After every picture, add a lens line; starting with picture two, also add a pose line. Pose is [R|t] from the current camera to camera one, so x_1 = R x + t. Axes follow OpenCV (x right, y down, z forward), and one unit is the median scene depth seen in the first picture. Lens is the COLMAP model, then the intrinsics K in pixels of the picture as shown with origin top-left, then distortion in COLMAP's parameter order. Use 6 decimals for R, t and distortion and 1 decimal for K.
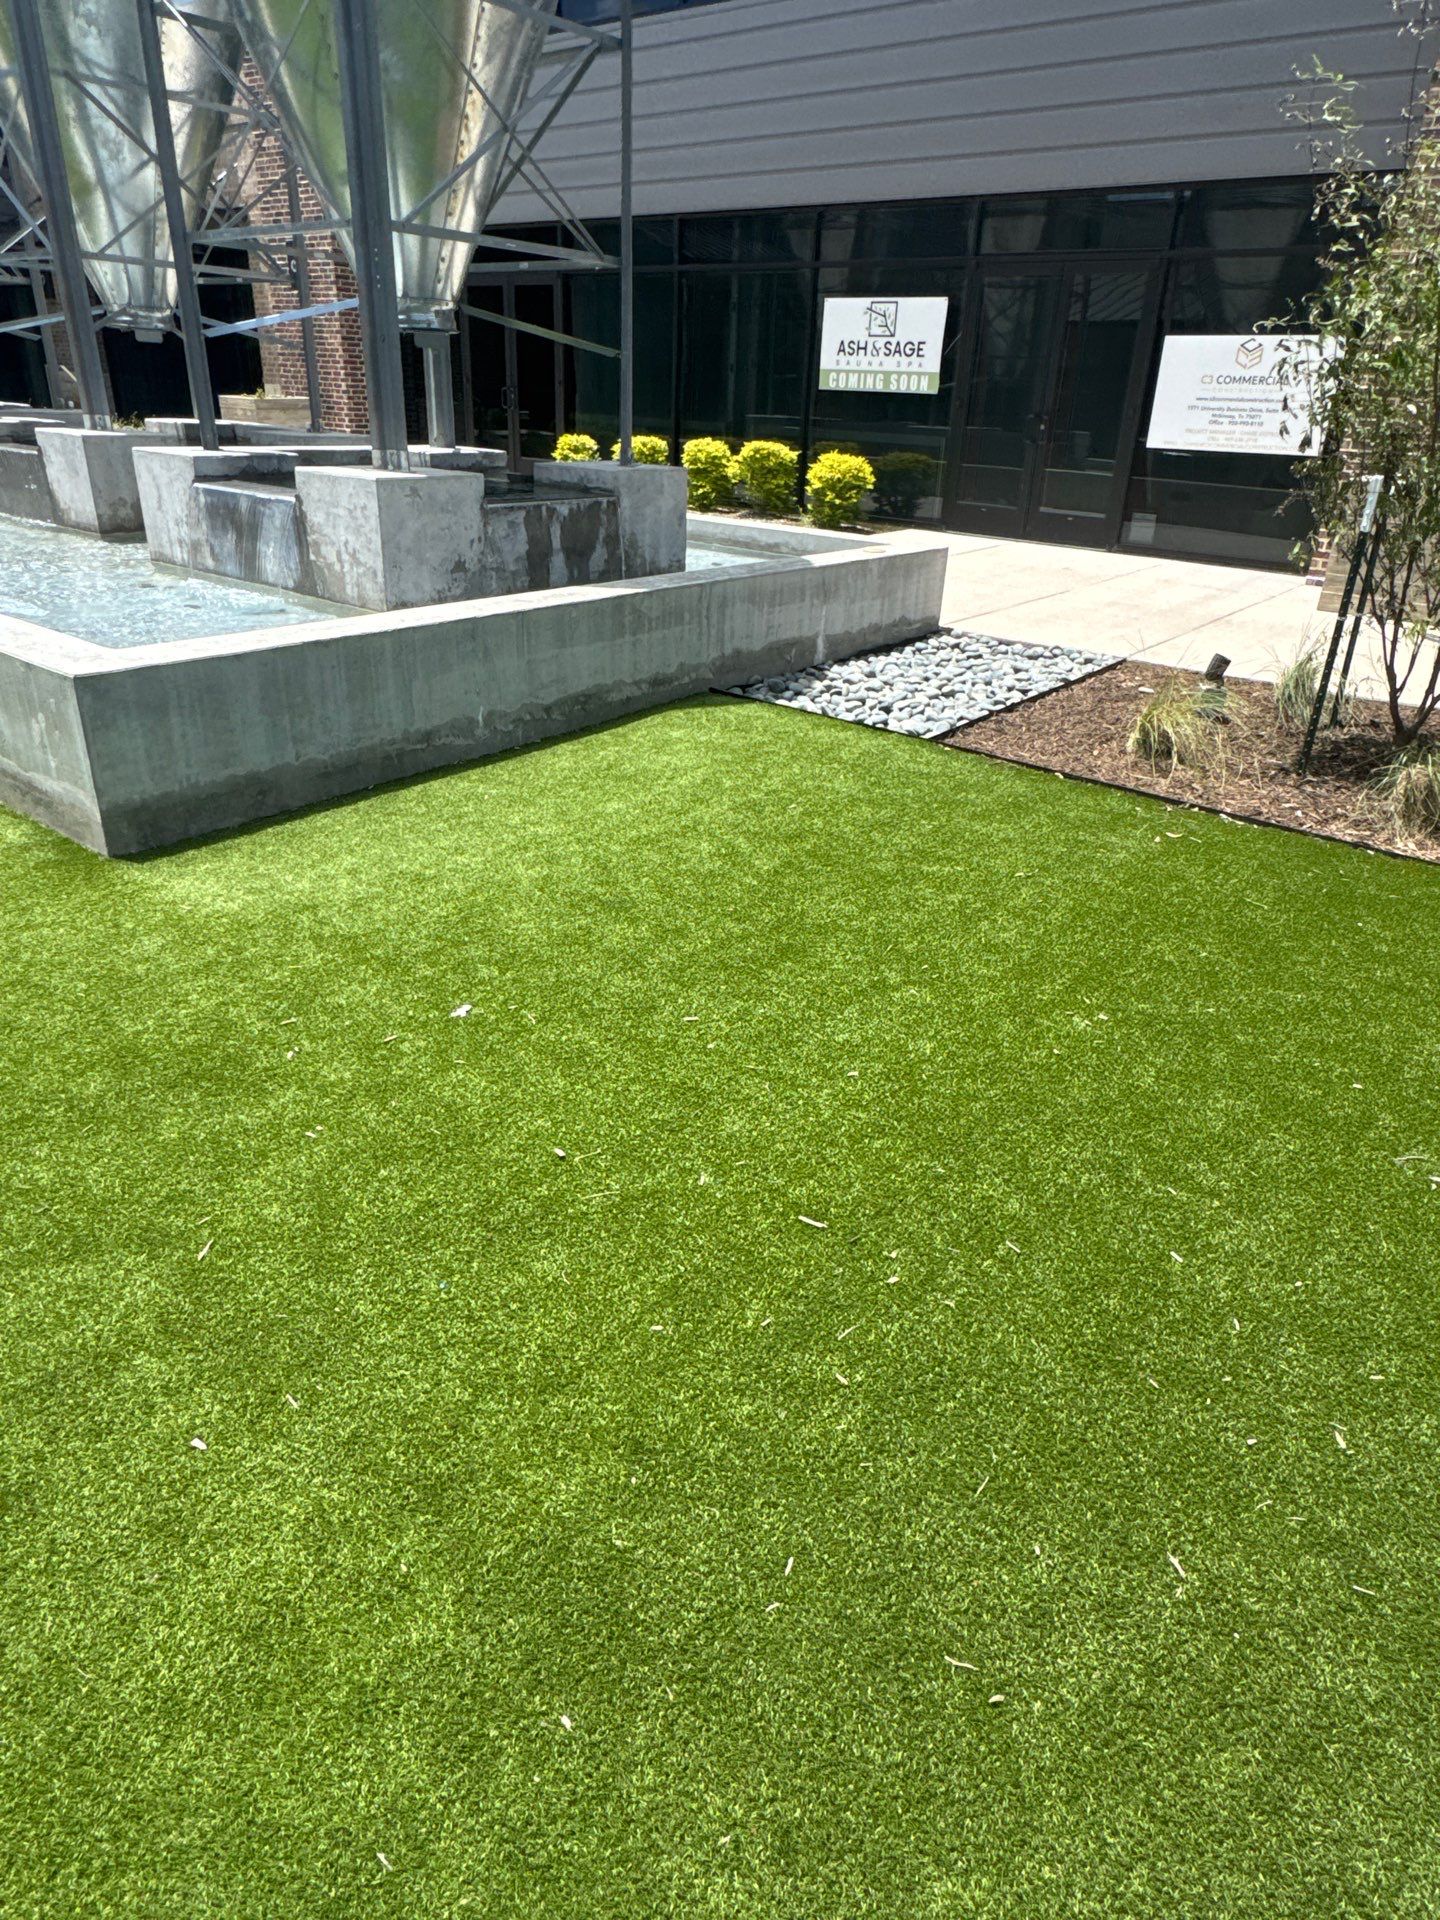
lens RADIAL K [[1164.0, 0, 720.0], [0, 1164.0, 960.0], [0, 0, 1]] dist [0.000773, 0.000348]
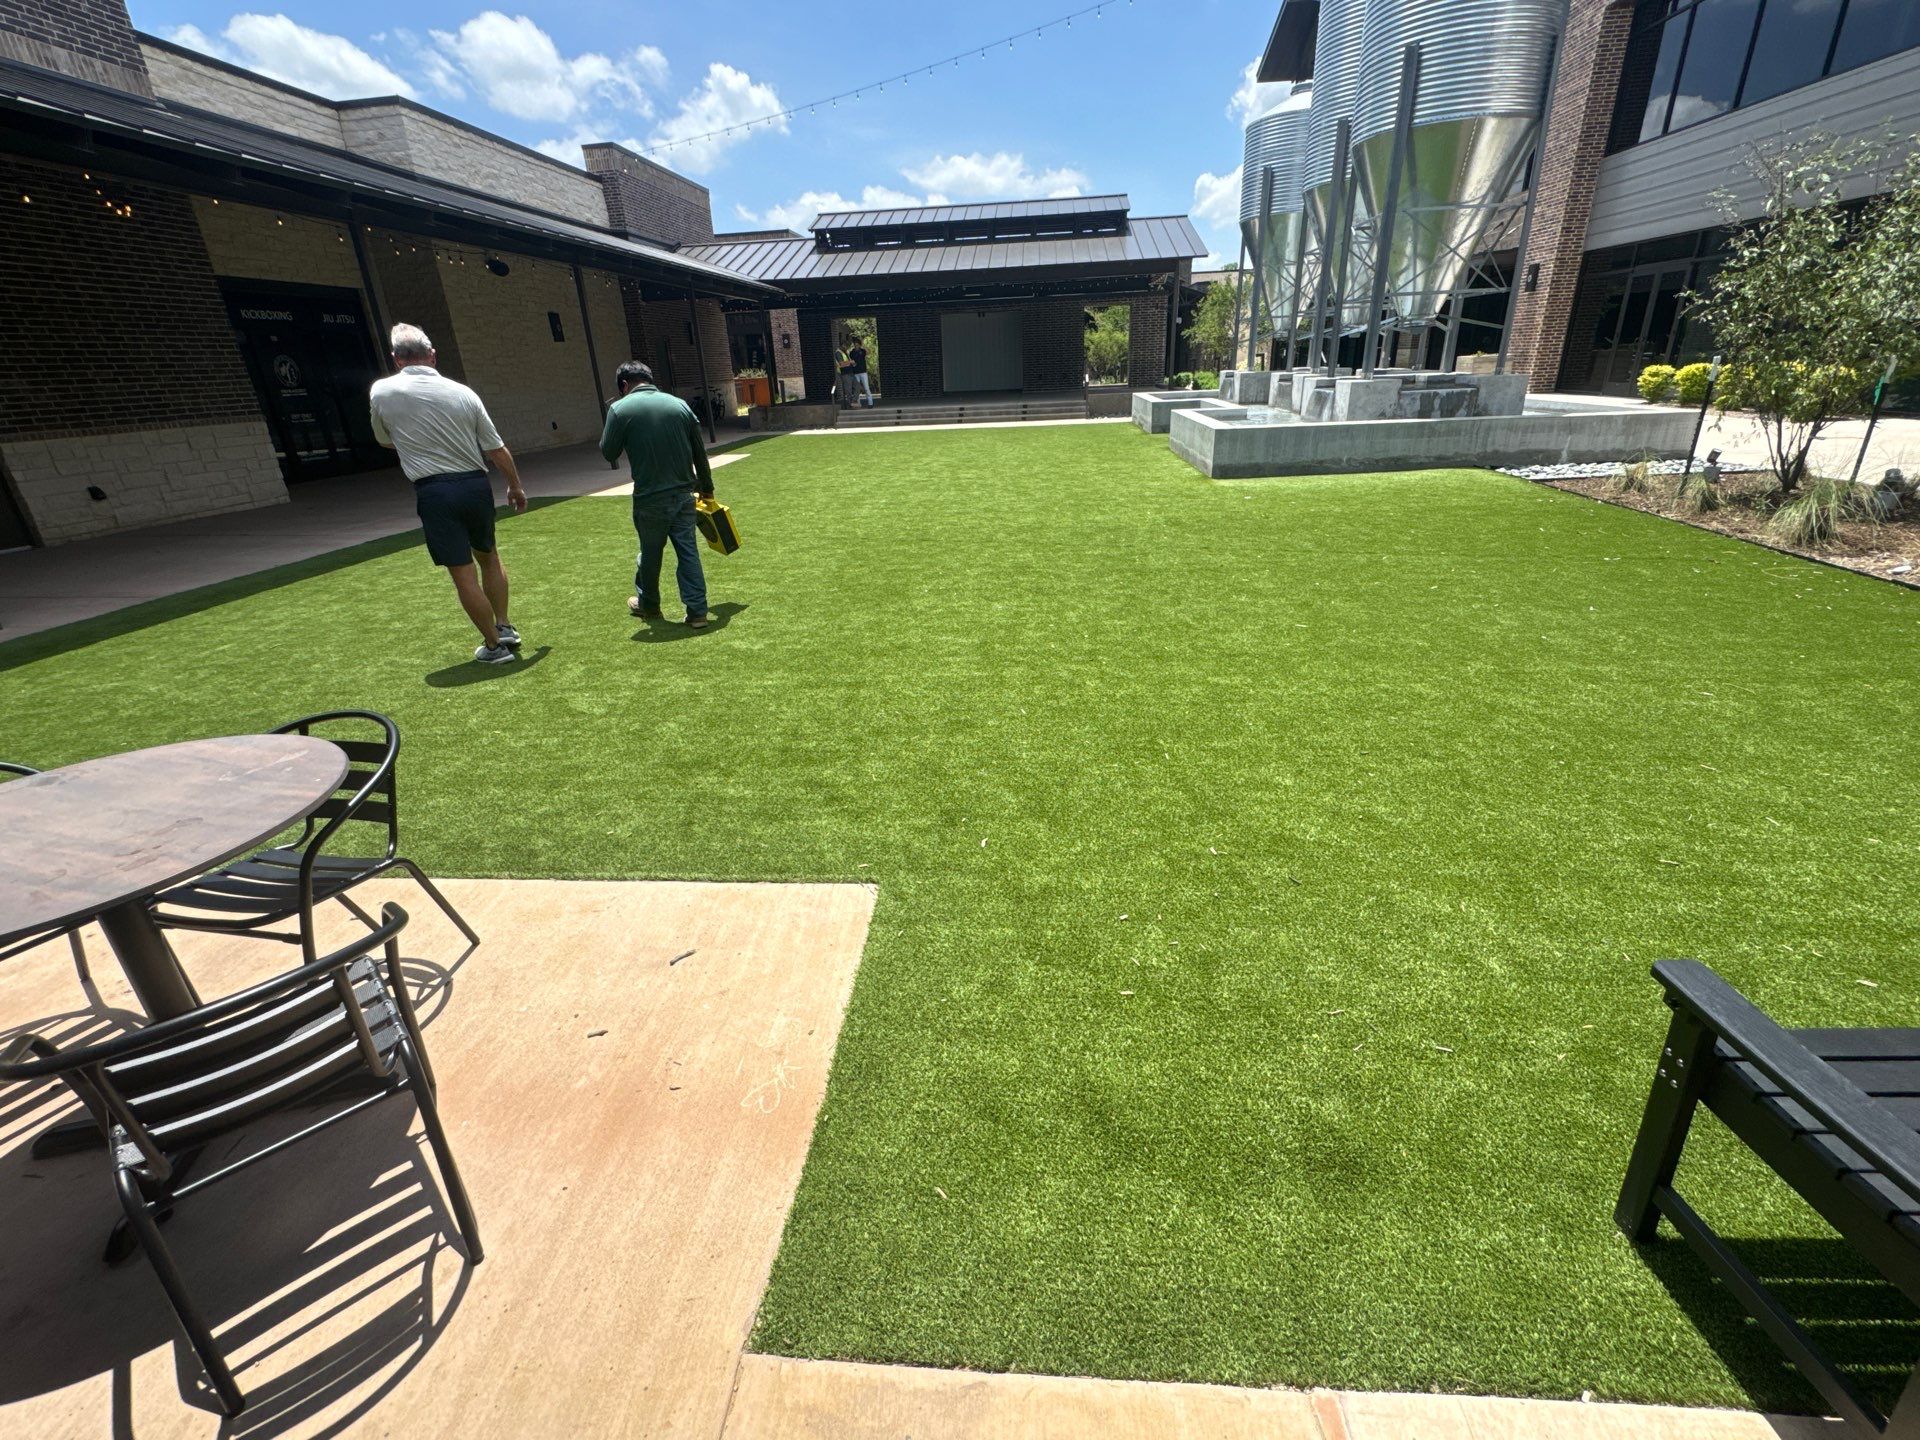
lens RADIAL K [[830.1, 0, 960.0], [0, 830.1, 720.0], [0, 0, 1]] dist [-0.001126, -0.000475]
pose [[0.547321, 0.273342, -0.791027, 0.901686], [-0.310923, 0.943926, 0.111046, 0.396388], [0.777024, 0.185171, 0.601618, -0.737401]]
